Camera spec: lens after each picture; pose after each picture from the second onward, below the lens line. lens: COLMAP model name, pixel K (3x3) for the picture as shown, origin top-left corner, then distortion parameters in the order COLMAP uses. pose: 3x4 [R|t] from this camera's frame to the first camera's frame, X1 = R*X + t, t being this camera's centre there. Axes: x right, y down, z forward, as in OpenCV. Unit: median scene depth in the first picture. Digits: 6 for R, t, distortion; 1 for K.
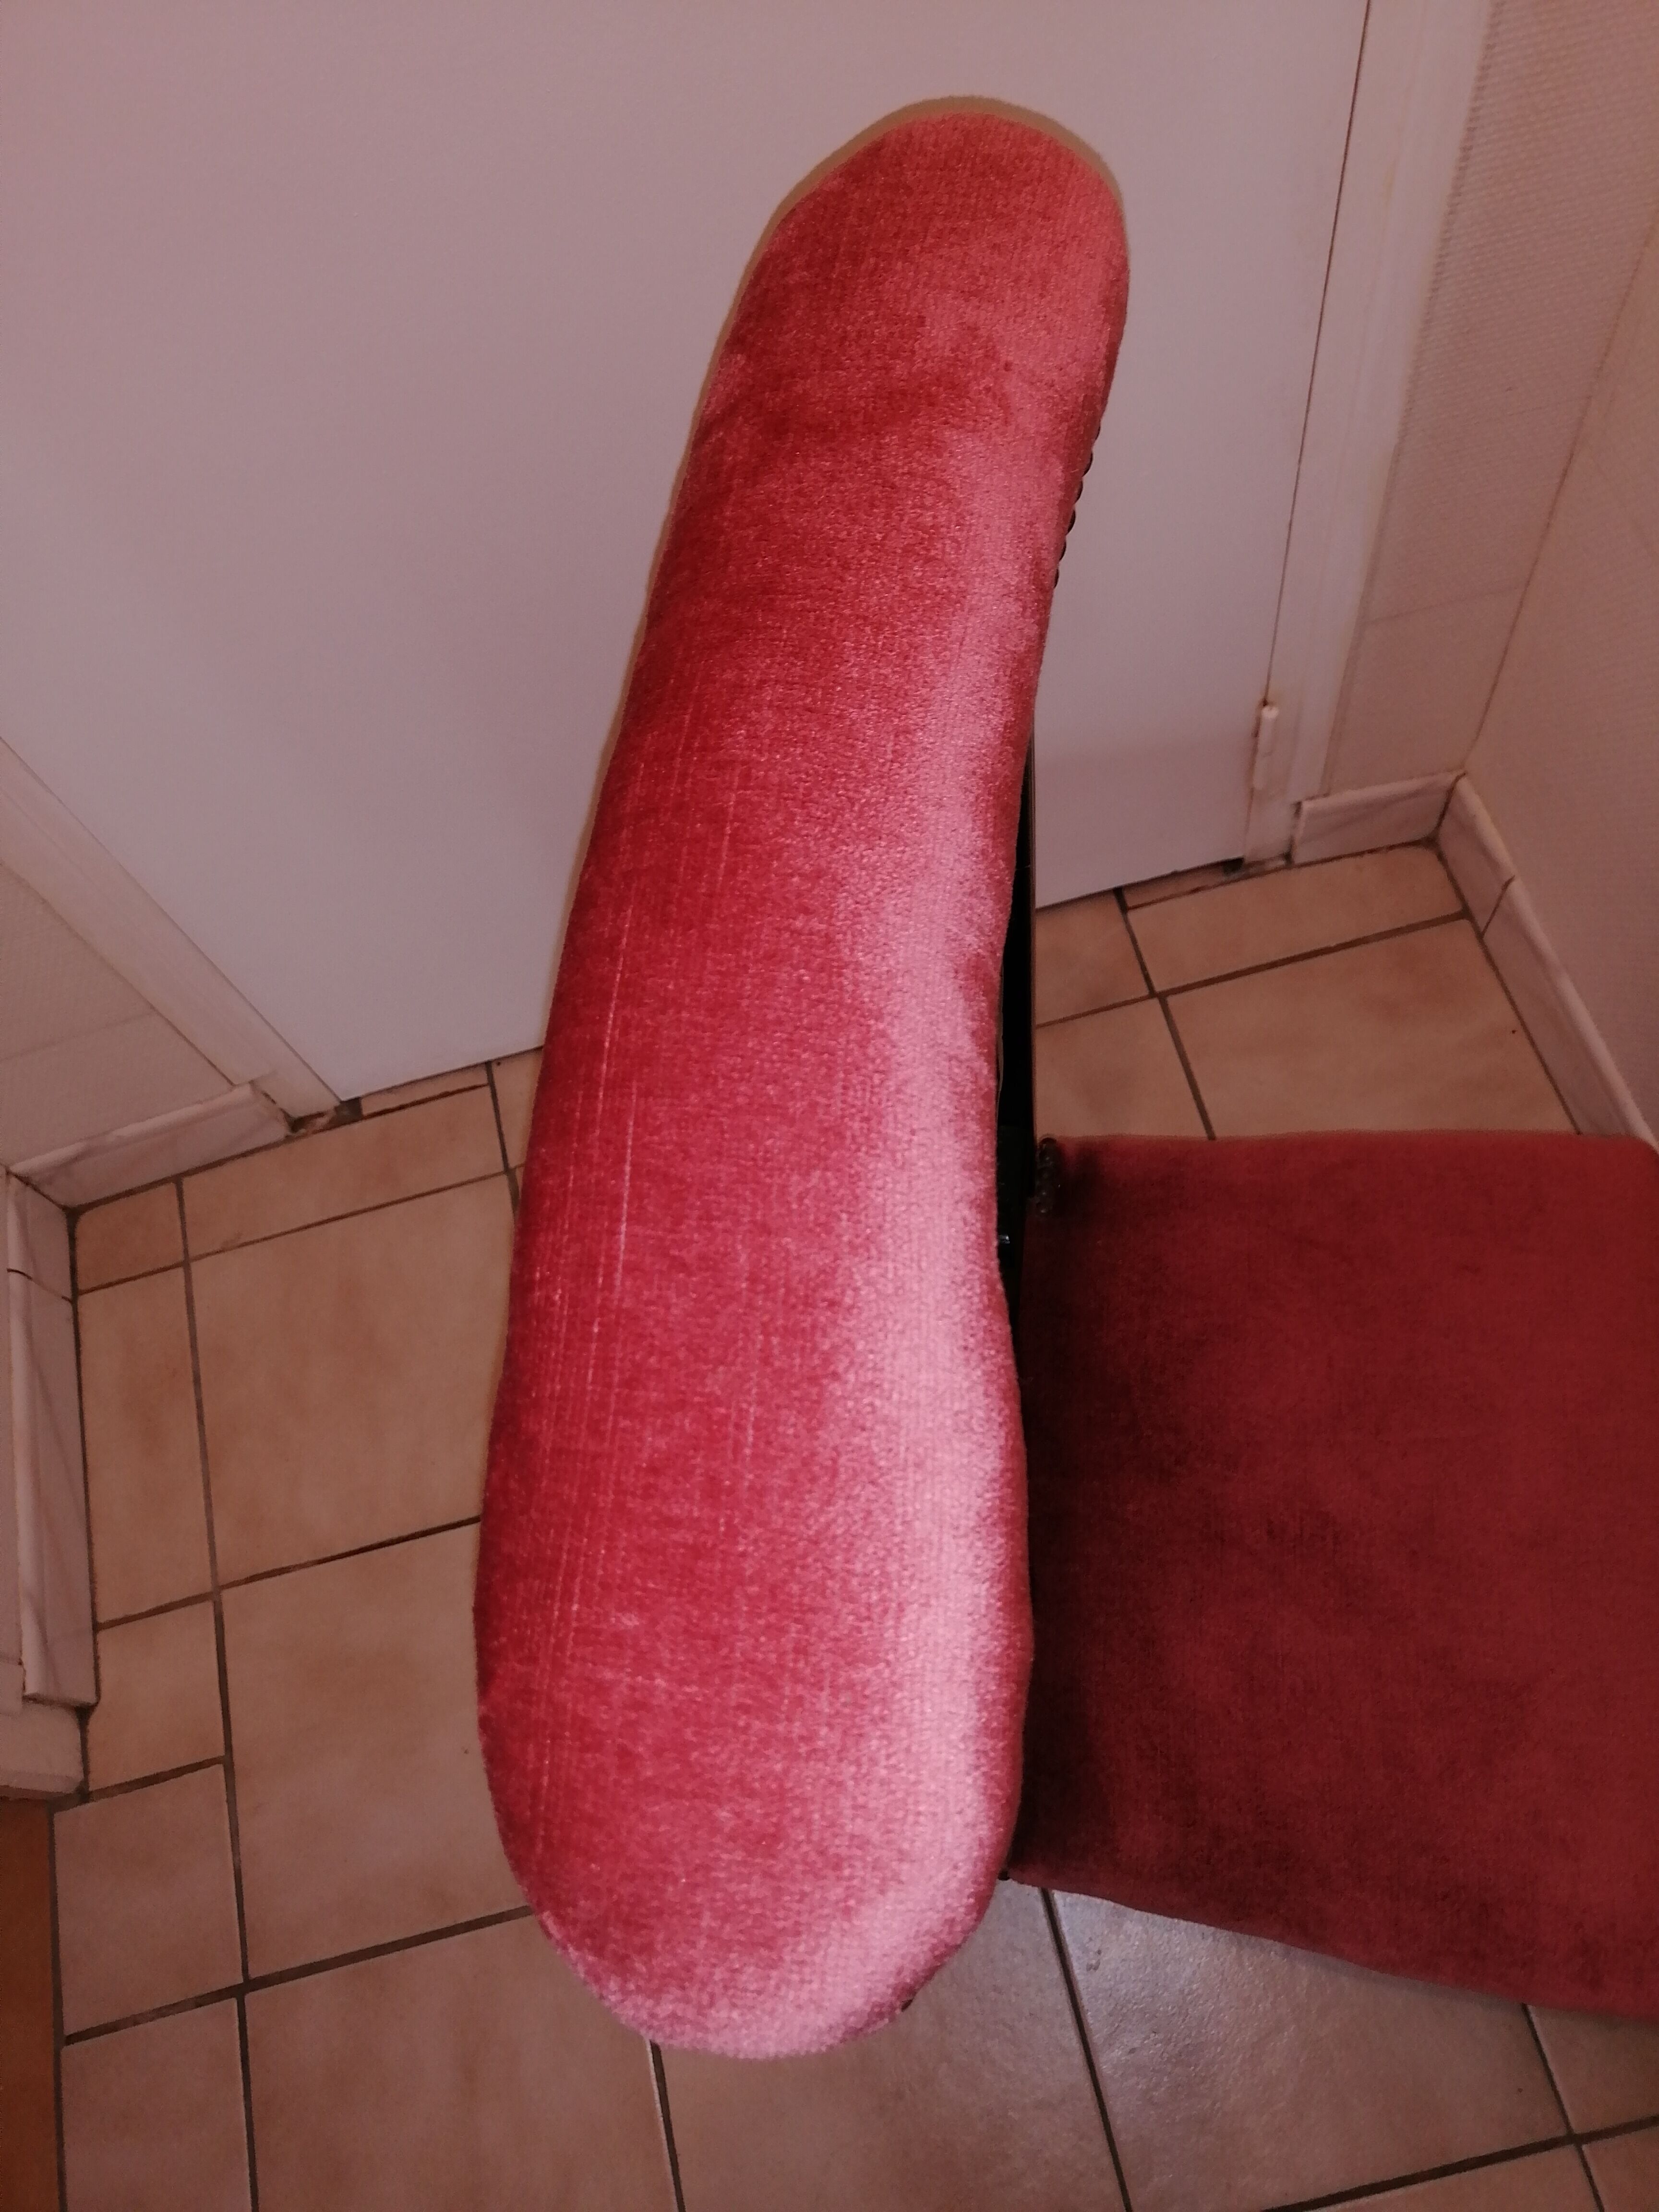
lens RADIAL K [[1664.9, 0, 834.9], [0, 1664.9, 1108.0], [0, 0, 1]] dist [-0.018040, 0.037070]
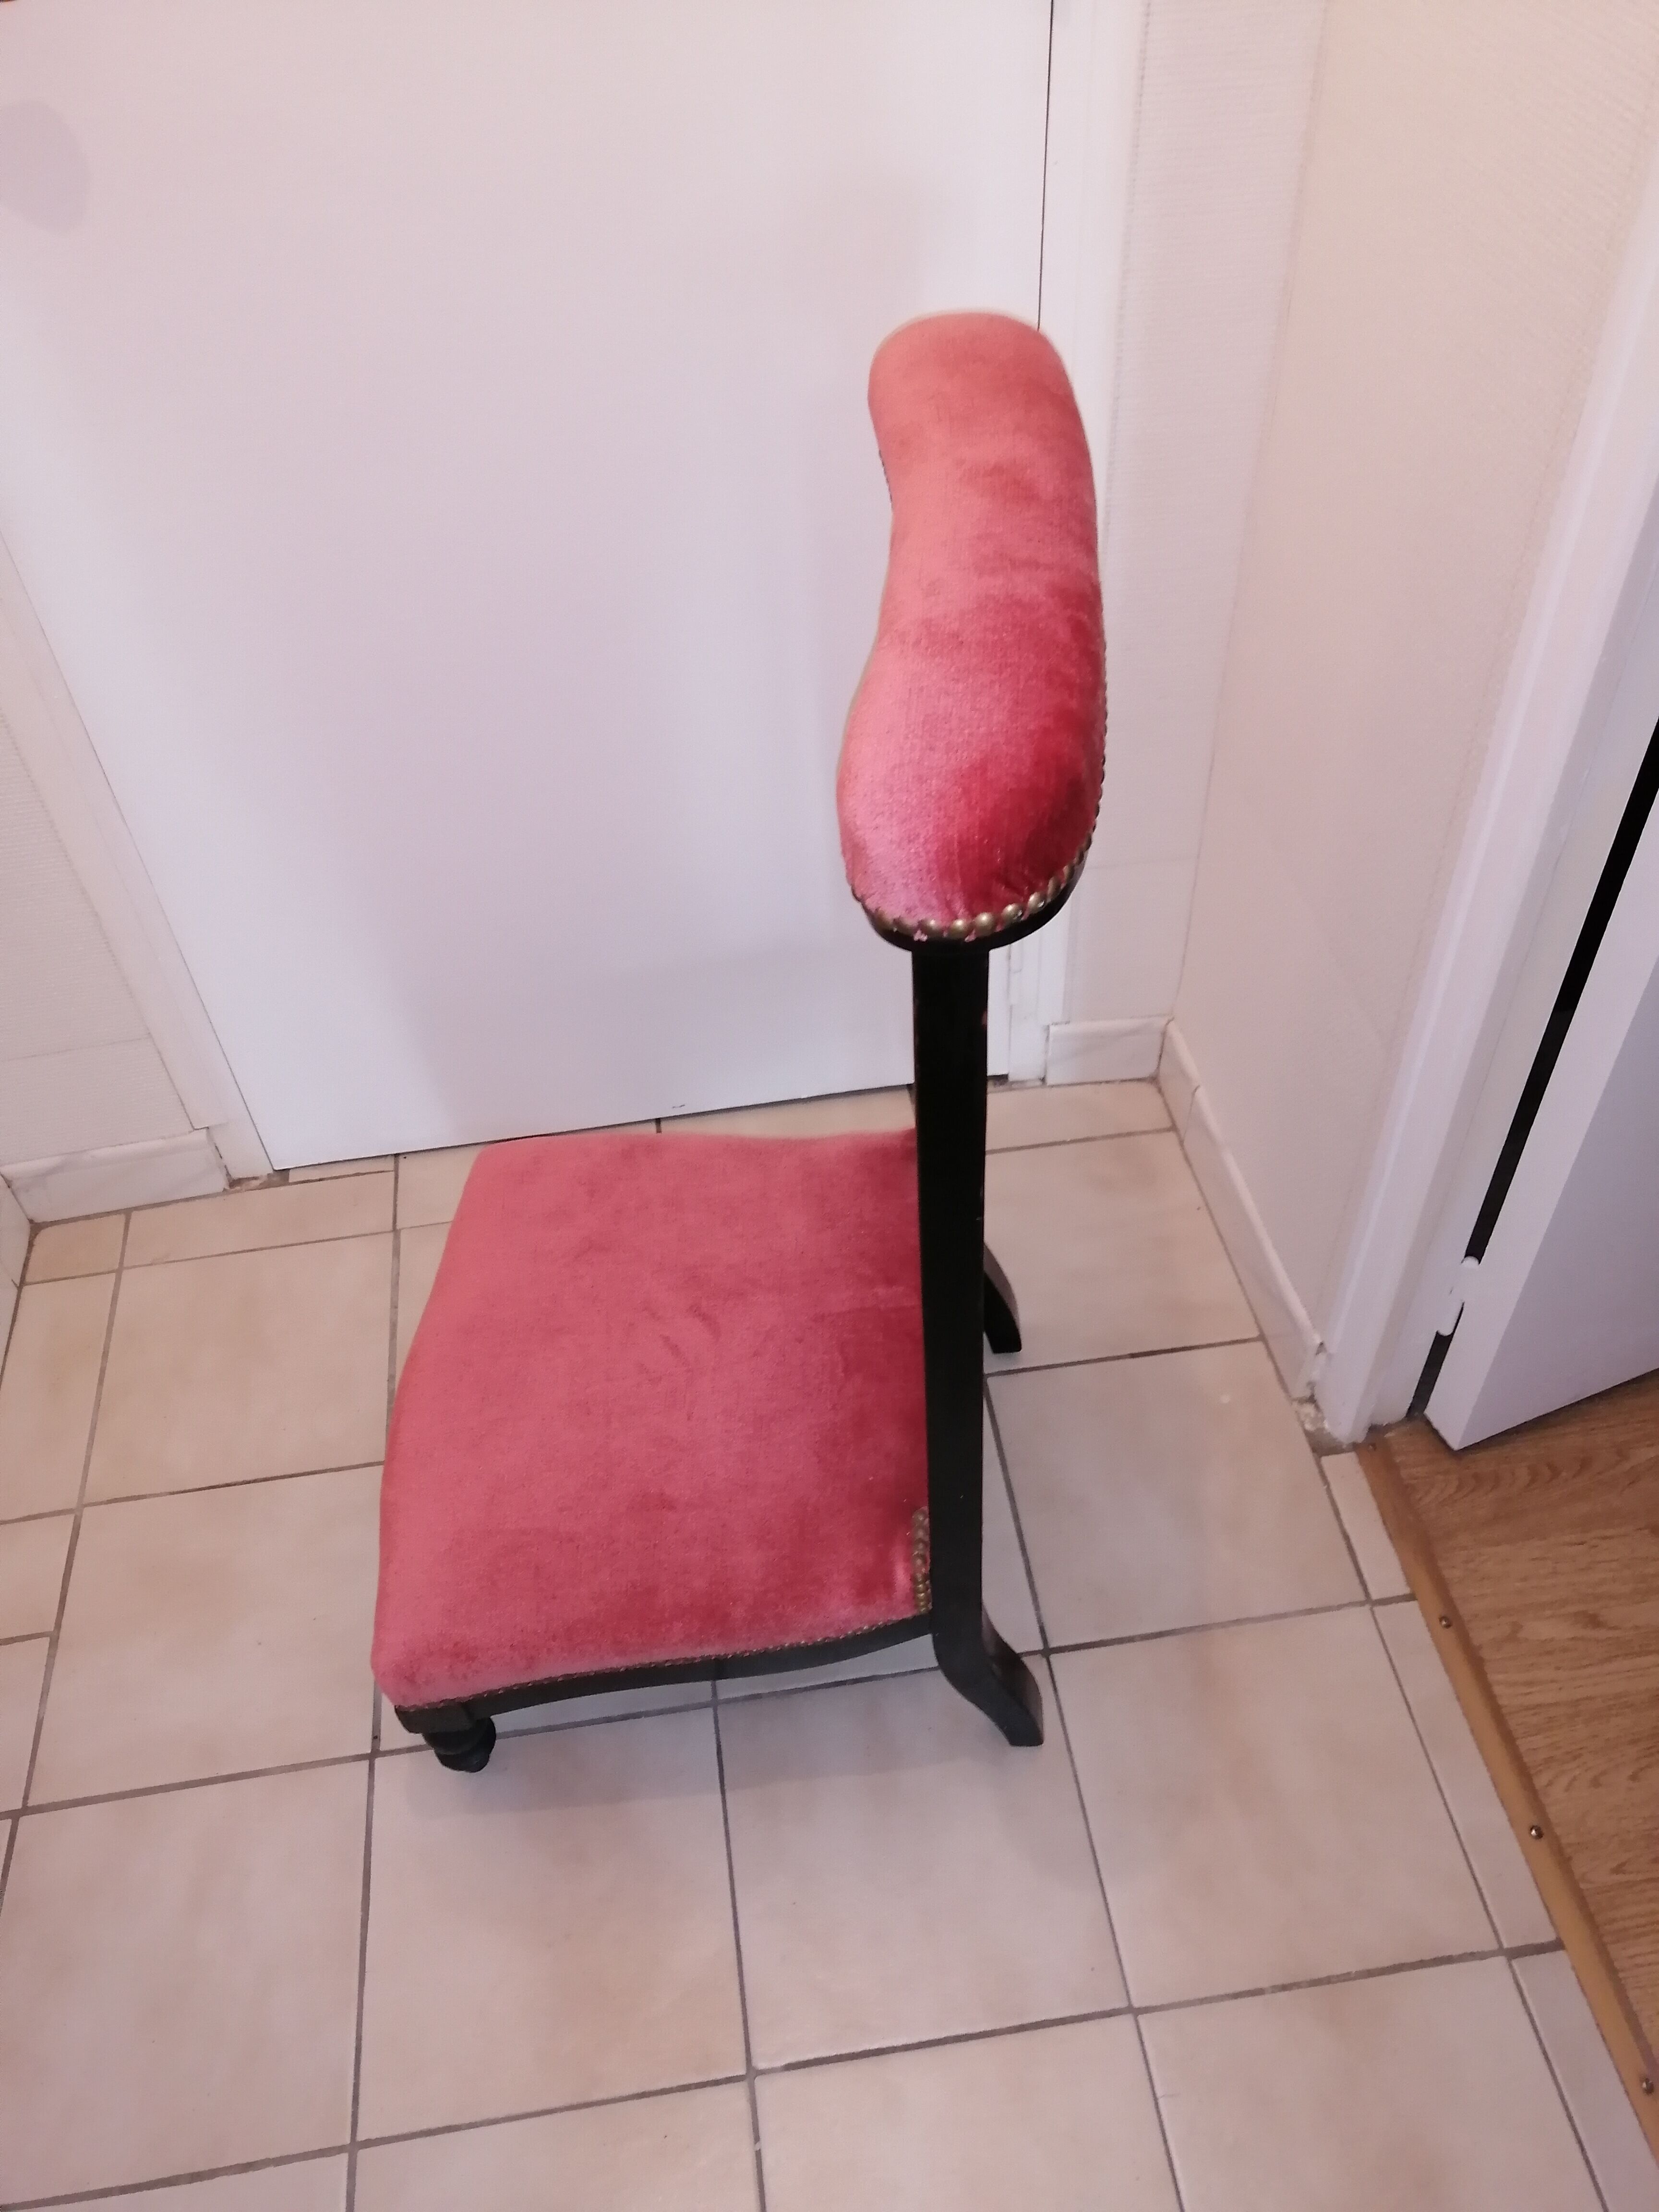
lens RADIAL K [[1664.9, 0, 830.6], [0, 1664.9, 1136.9], [0, 0, 1]] dist [-0.018040, 0.037070]
pose [[0.992128, 0.125218, -0.001387, 0.119128], [-0.119421, 0.942754, -0.311374, 0.322729], [-0.037682, 0.309088, 0.950287, -0.212841]]
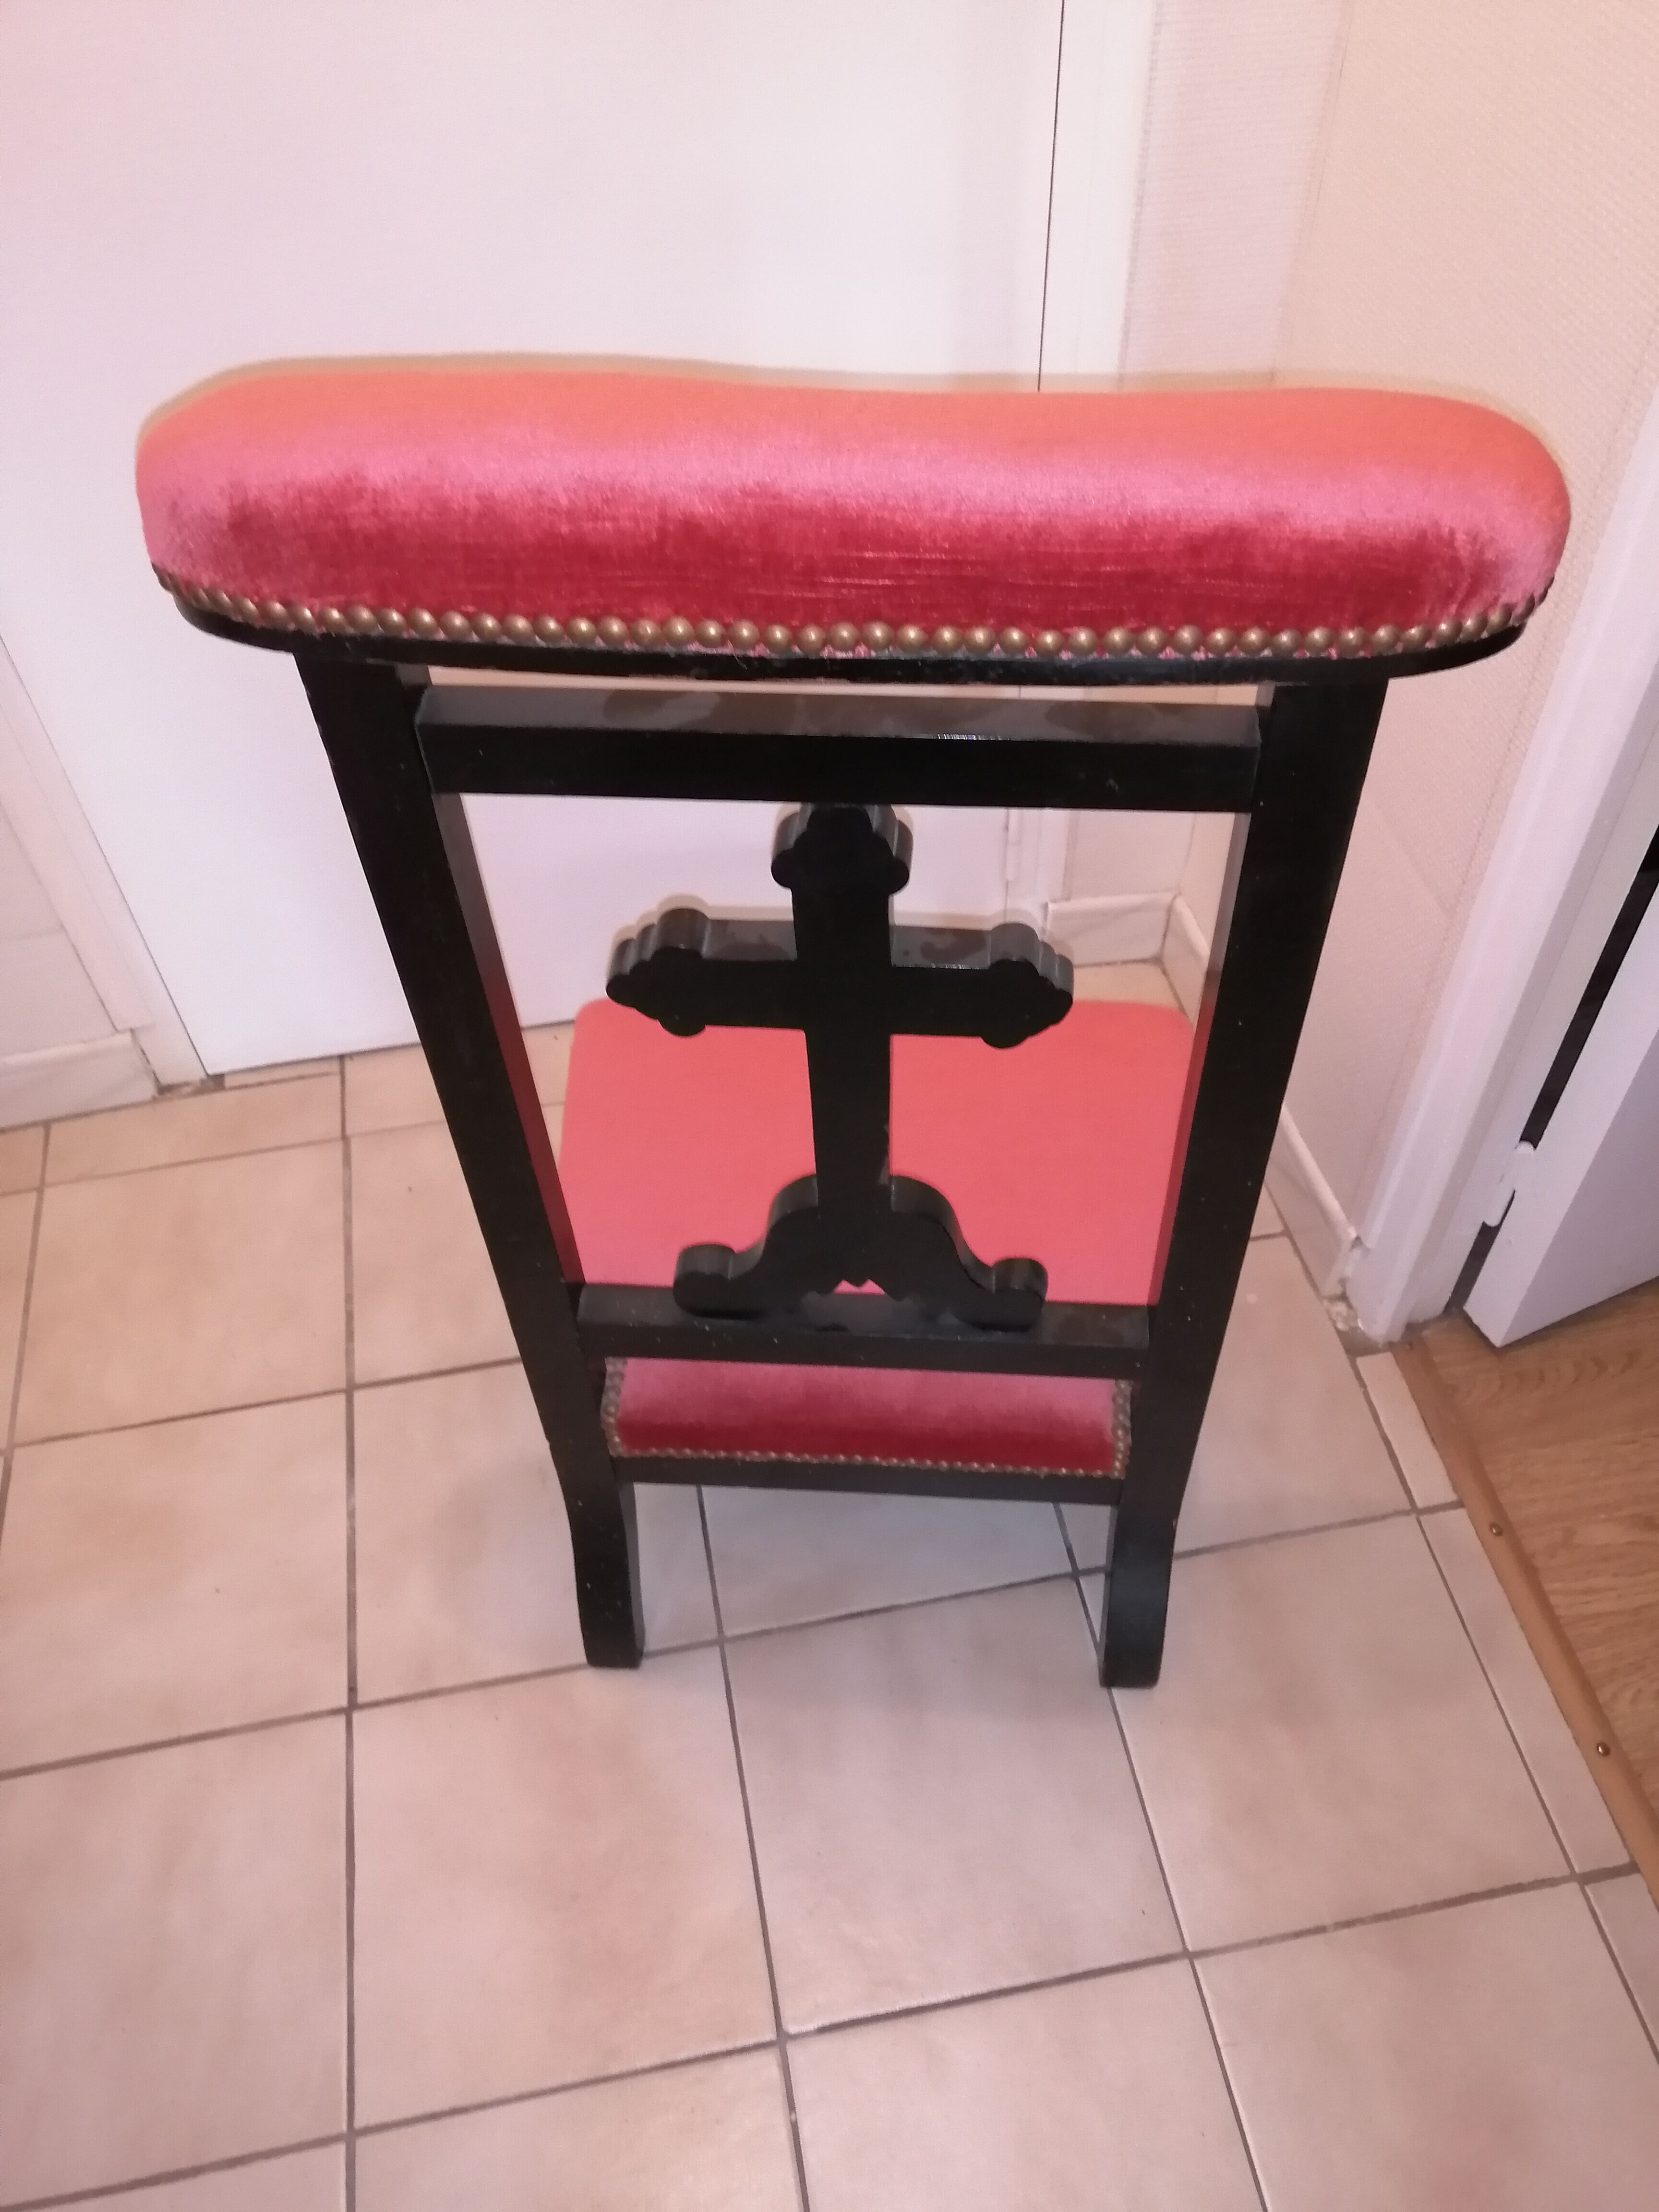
lens RADIAL K [[1664.9, 0, 818.2], [0, 1664.9, 1141.0], [0, 0, 1]] dist [-0.018040, 0.037070]
pose [[0.993551, 0.104029, 0.045101, 0.074823], [-0.089124, 0.962418, -0.256533, 0.305981], [-0.070093, 0.250859, 0.965483, -0.120931]]
